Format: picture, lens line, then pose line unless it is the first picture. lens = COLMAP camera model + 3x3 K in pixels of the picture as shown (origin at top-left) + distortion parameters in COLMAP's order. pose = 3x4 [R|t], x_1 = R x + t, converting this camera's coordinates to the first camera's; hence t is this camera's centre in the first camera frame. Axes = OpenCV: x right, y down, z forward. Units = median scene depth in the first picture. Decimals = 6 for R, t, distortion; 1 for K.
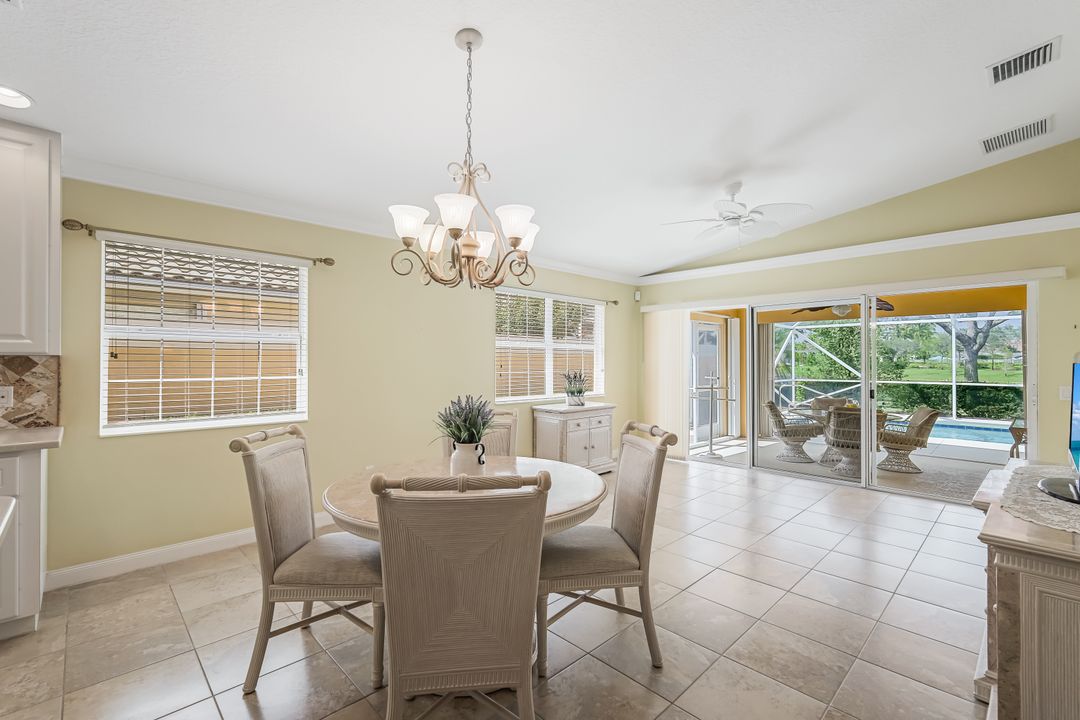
lens RADIAL K [[471.9, 0, 545.3], [0, 471.9, 358.4], [0, 0, 1]] dist [0.004304, -0.001777]
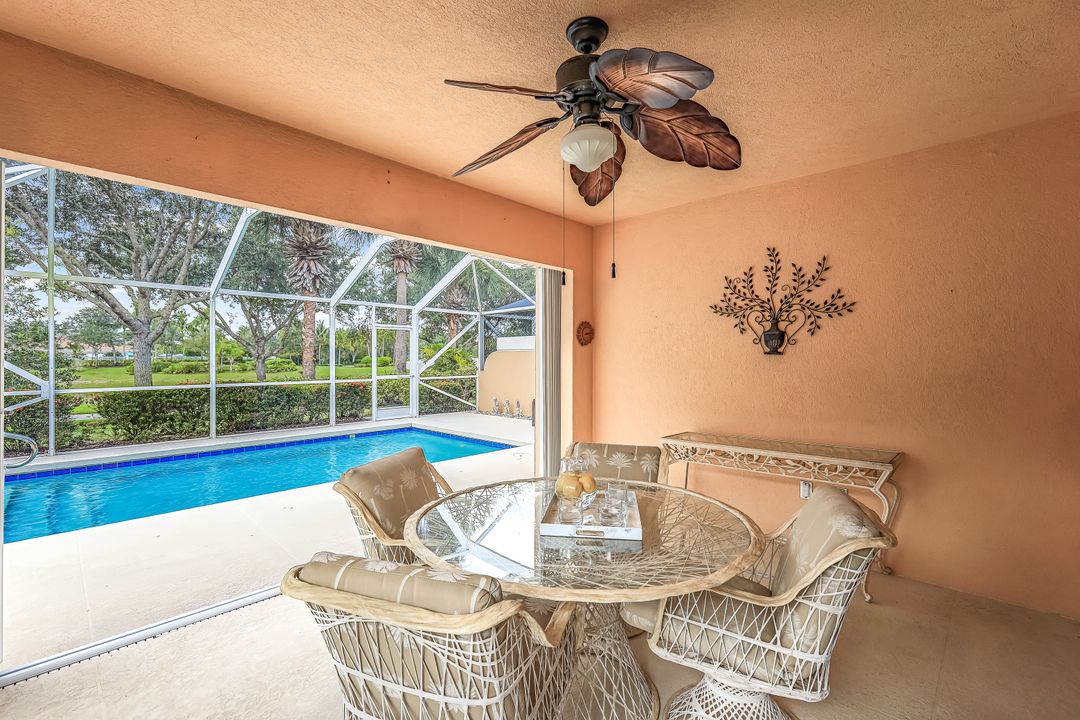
lens RADIAL K [[471.9, 0, 543.3], [0, 471.9, 359.8], [0, 0, 1]] dist [0.004304, -0.001777]
pose [[-0.027476, -0.003787, 0.999615, 0.408782], [-0.005158, 0.999980, 0.003647, 0.025539], [-0.999609, -0.005056, -0.027495, 1.234959]]
